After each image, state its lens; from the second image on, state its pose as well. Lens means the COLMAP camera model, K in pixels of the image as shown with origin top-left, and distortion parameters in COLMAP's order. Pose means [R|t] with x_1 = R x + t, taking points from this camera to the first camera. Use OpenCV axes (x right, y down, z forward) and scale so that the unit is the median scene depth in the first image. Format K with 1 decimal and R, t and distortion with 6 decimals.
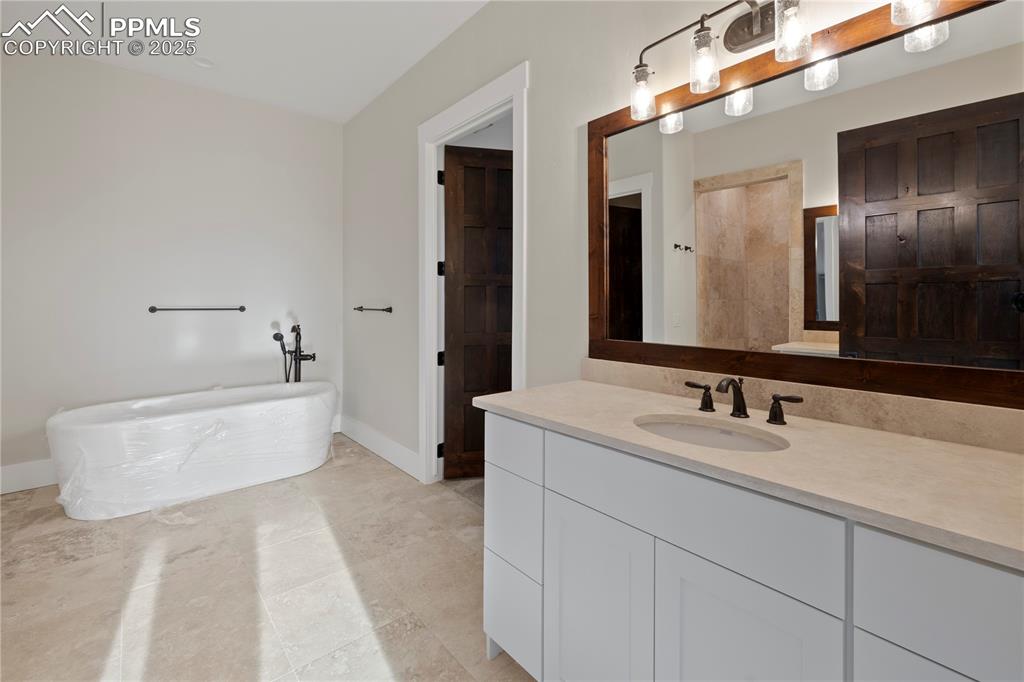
lens RADIAL K [[442.7, 0, 508.2], [0, 442.7, 314.3], [0, 0, 1]] dist [-0.000010, -0.000053]
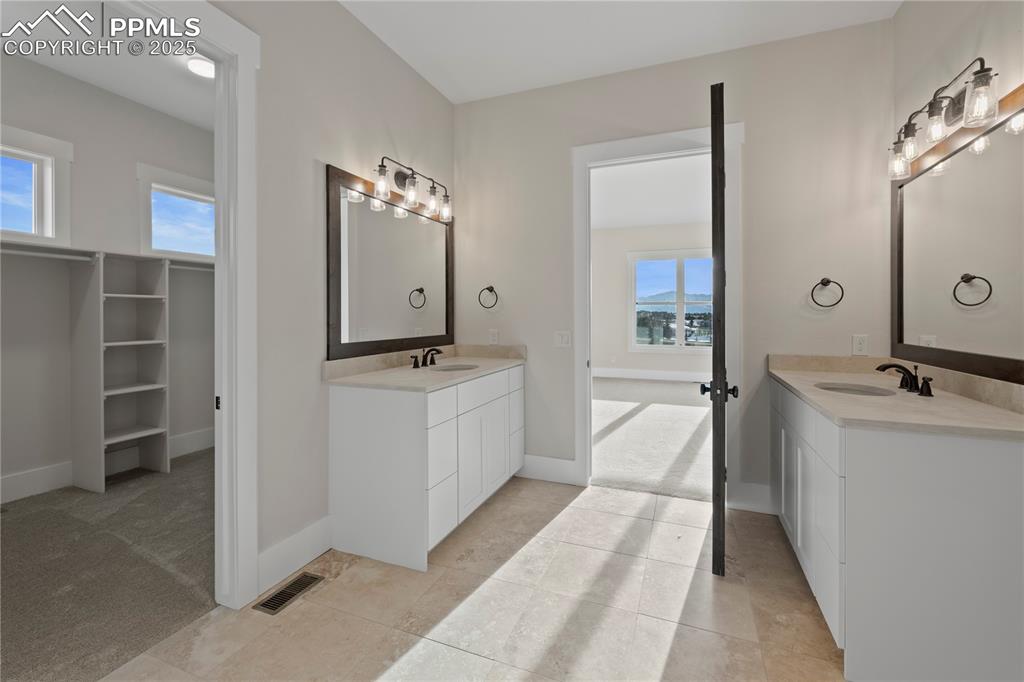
lens RADIAL K [[441.9, 0, 510.8], [0, 441.9, 312.6], [0, 0, 1]] dist [-0.000687, -0.000160]
pose [[-0.458294, -0.007853, 0.888766, -1.327569], [0.006559, 0.999904, 0.012217, -0.050518], [-0.888777, 0.011429, -0.458198, 1.323157]]
